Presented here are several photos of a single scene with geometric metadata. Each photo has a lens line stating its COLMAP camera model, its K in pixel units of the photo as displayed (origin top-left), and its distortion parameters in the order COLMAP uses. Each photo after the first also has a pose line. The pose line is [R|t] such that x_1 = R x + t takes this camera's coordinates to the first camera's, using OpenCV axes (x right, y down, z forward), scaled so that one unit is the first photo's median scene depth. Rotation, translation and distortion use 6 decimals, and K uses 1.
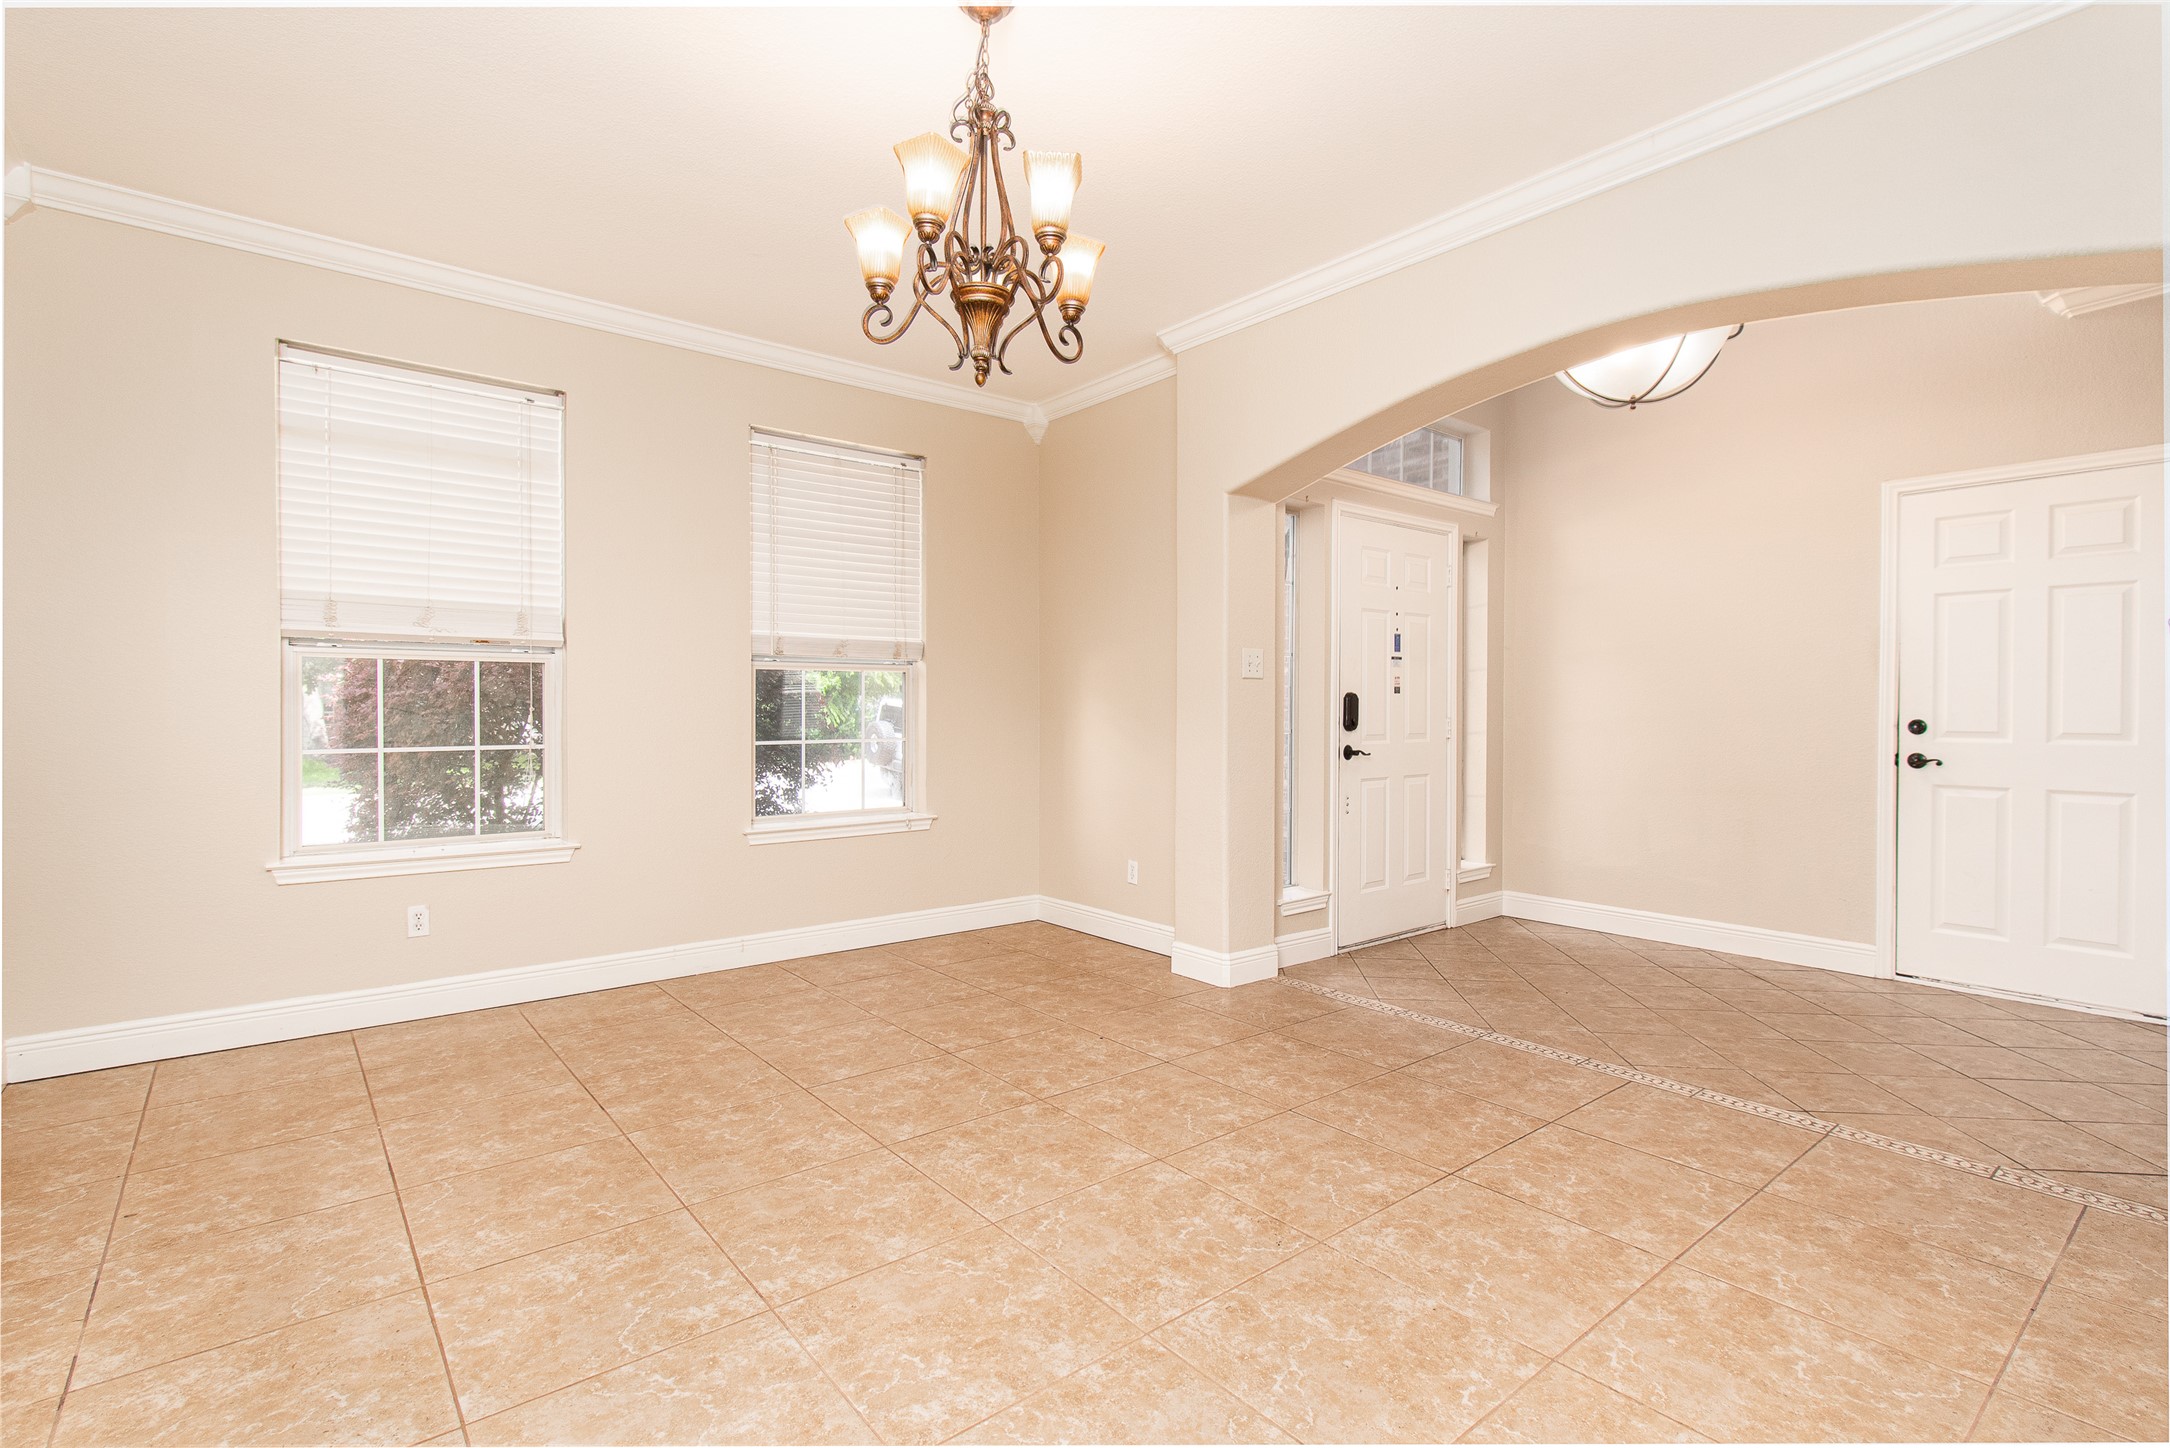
lens RADIAL K [[1039.8, 0, 1077.9], [0, 1039.8, 714.7], [0, 0, 1]] dist [0.000213, -0.002646]
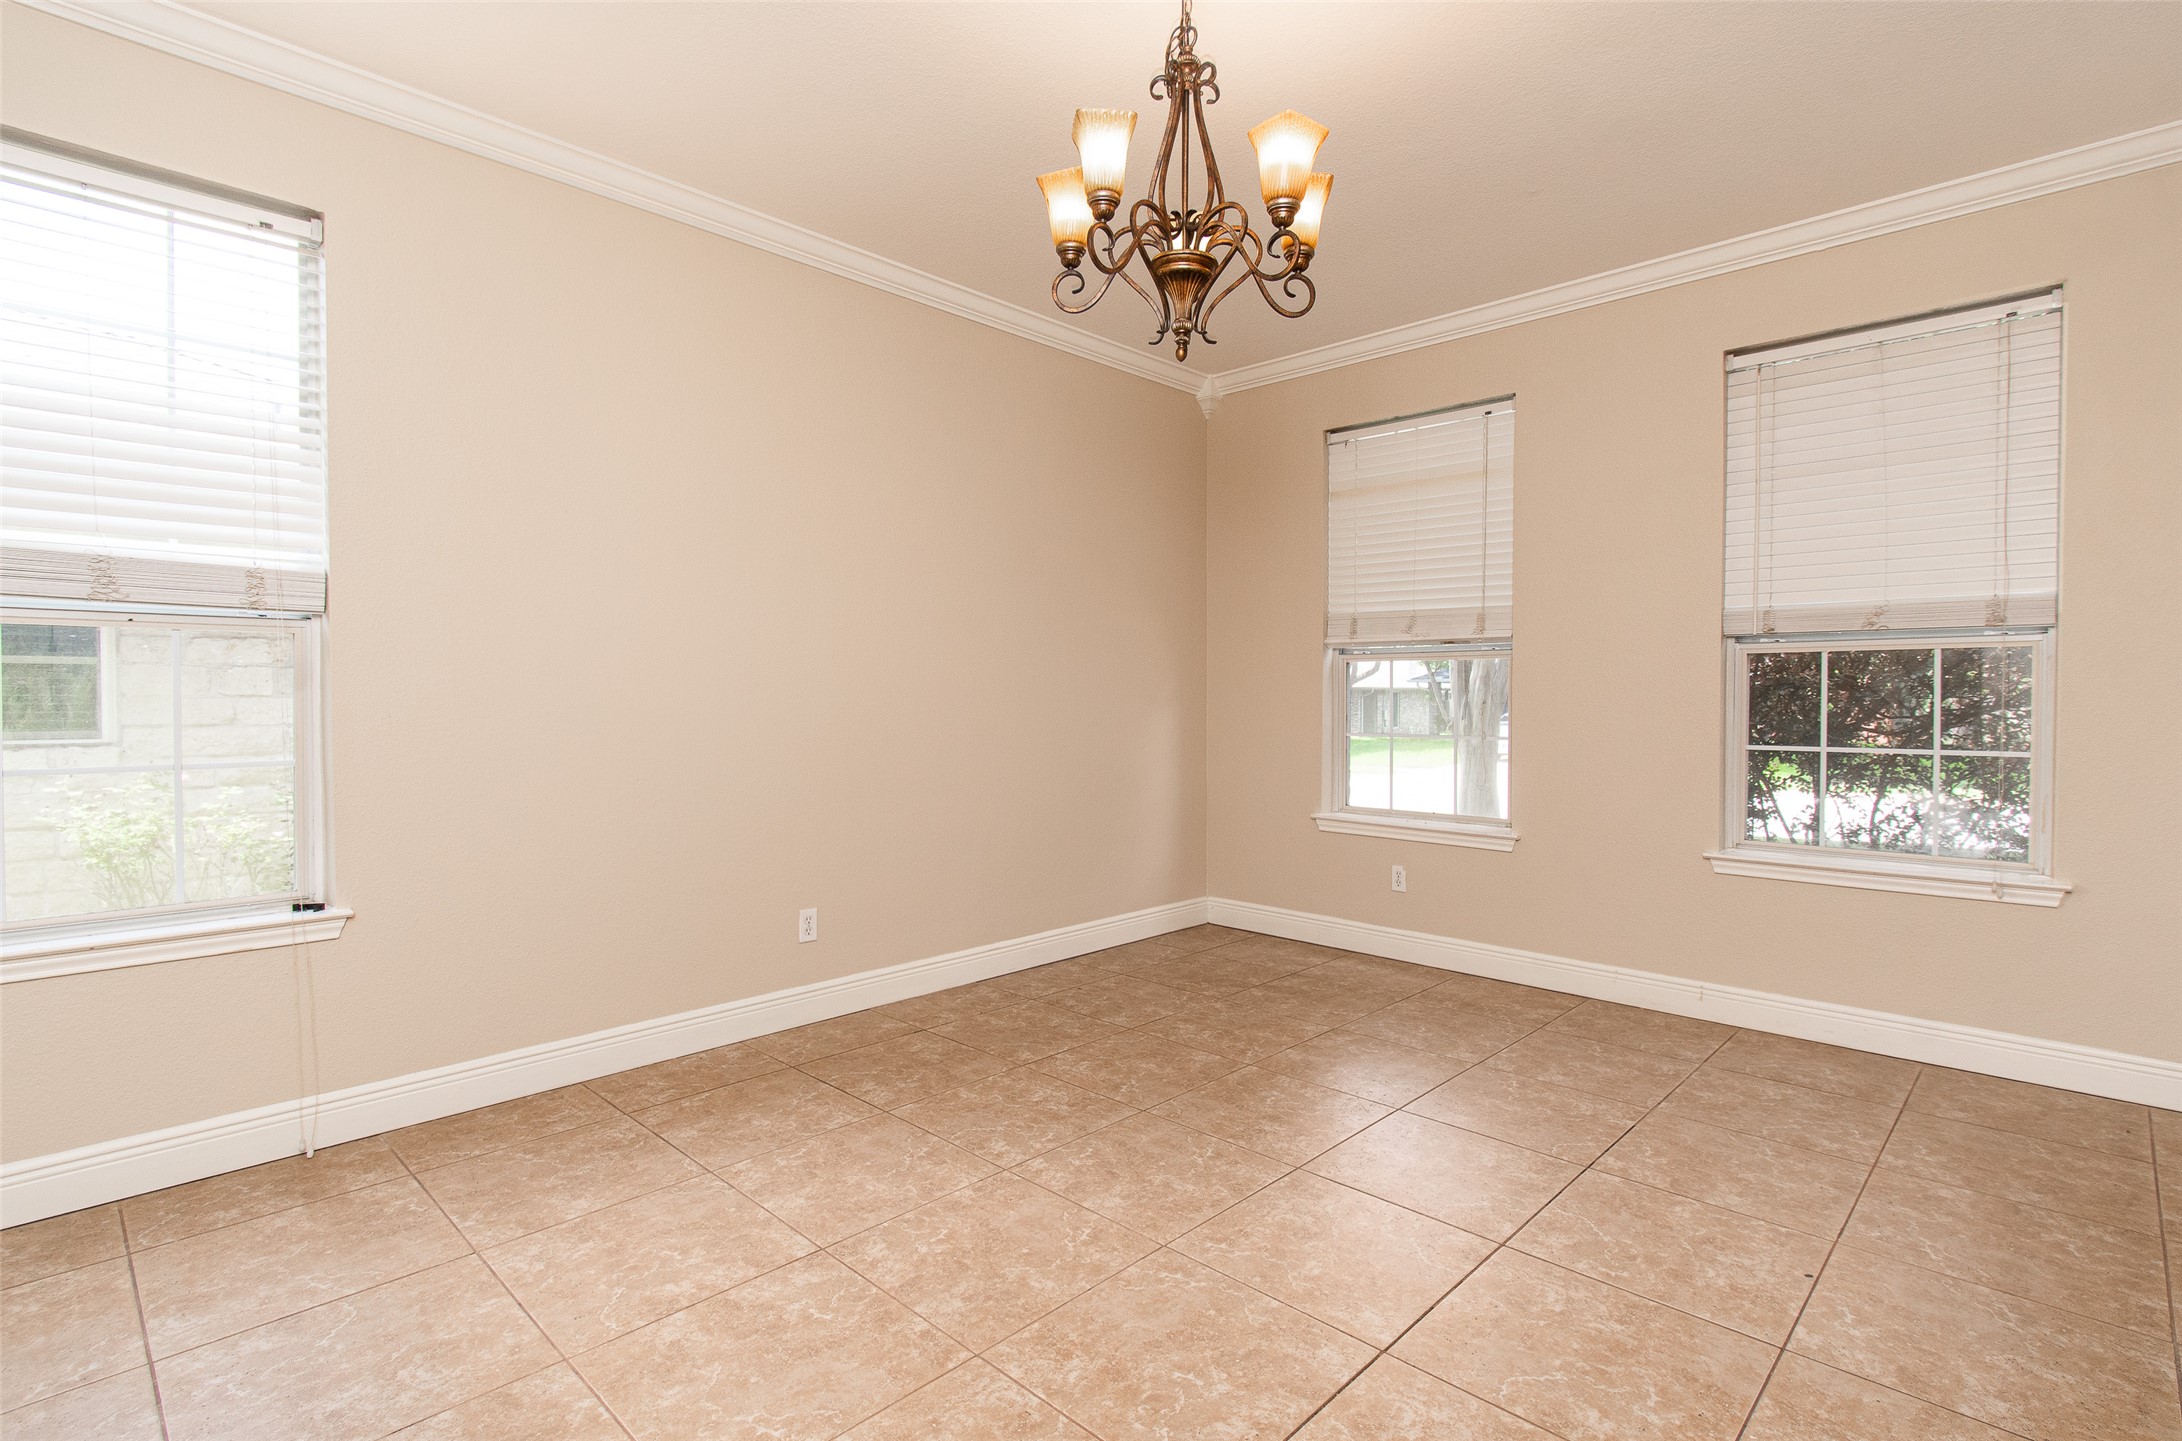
lens RADIAL K [[1045.5, 0, 1081.8], [0, 1045.5, 714.6], [0, 0, 1]] dist [0.000213, -0.002646]
pose [[0.102937, 0.013646, -0.994594, 0.596754], [-0.012312, 0.999847, 0.012444, -0.001408], [0.994612, 0.010964, 0.103089, 0.580981]]
